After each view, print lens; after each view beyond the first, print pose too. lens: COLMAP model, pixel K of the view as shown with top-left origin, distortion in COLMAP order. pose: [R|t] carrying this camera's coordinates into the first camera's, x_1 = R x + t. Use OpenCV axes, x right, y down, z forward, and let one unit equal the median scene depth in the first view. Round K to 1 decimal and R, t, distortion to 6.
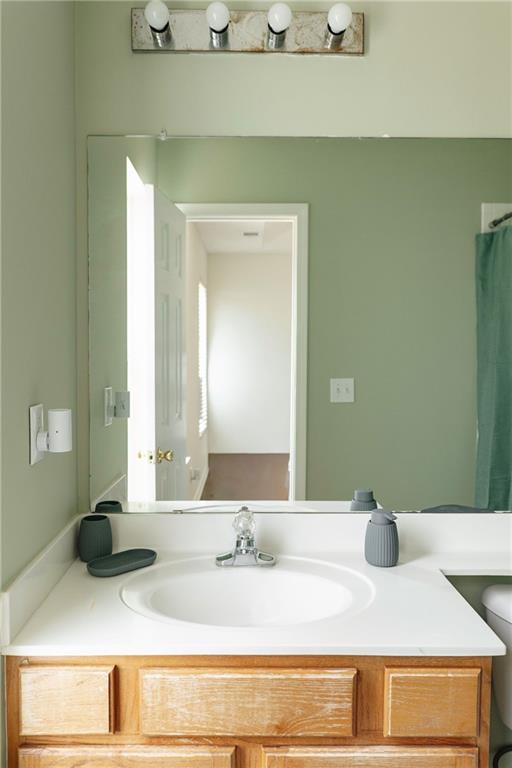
lens RADIAL K [[614.0, 0, 252.6], [0, 614.0, 383.6], [0, 0, 1]] dist [0.001685, 0.001764]
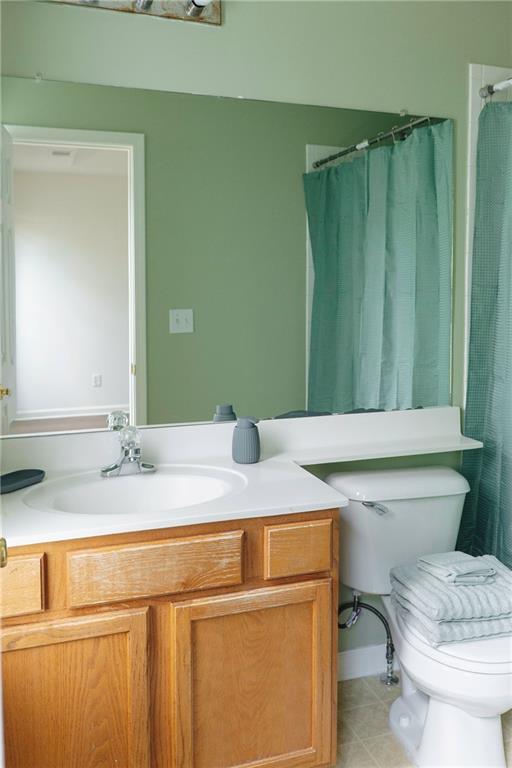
lens RADIAL K [[684.2, 0, 287.7], [0, 684.2, 327.7], [0, 0, 1]] dist [0.004451, 0.005967]
pose [[0.940997, -0.025493, 0.337455, -0.215574], [0.021097, 0.999638, 0.016689, 0.020628], [-0.337758, -0.008585, 0.941194, -0.373113]]
